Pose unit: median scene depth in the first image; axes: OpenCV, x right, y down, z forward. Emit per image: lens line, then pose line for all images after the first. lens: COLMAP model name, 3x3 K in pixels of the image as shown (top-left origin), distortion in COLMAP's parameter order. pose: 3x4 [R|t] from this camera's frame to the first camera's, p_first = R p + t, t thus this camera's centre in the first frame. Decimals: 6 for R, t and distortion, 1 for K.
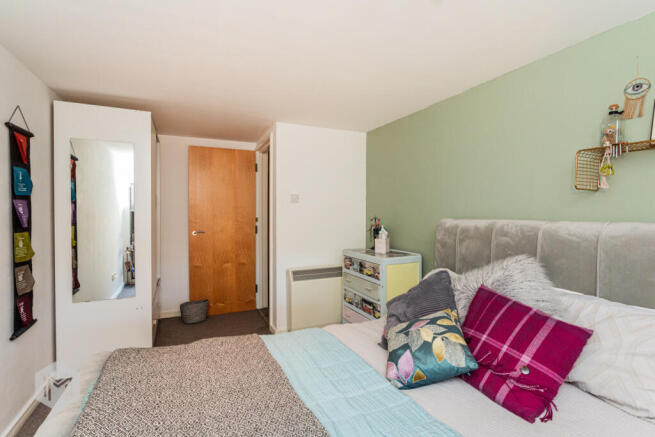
lens RADIAL K [[323.1, 0, 327.3], [0, 323.1, 218.0], [0, 0, 1]] dist [0.013006, -0.000082]
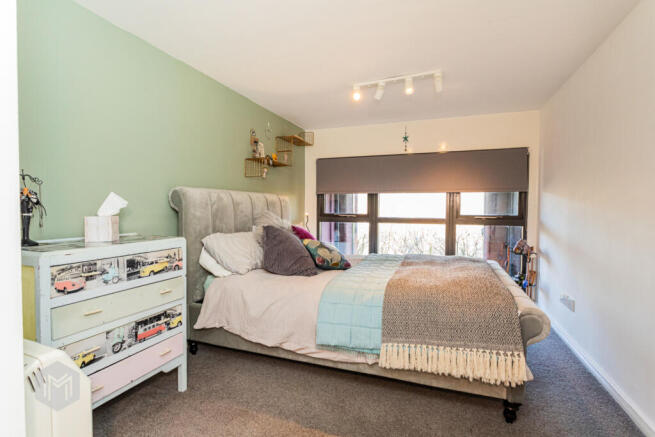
lens RADIAL K [[323.1, 0, 327.4], [0, 323.1, 217.3], [0, 0, 1]] dist [0.013006, -0.000082]
pose [[-0.715185, -0.024347, 0.698511, -0.531796], [0.007314, 0.999078, 0.042311, 0.048709], [-0.698897, 0.035369, -0.714348, 1.213687]]
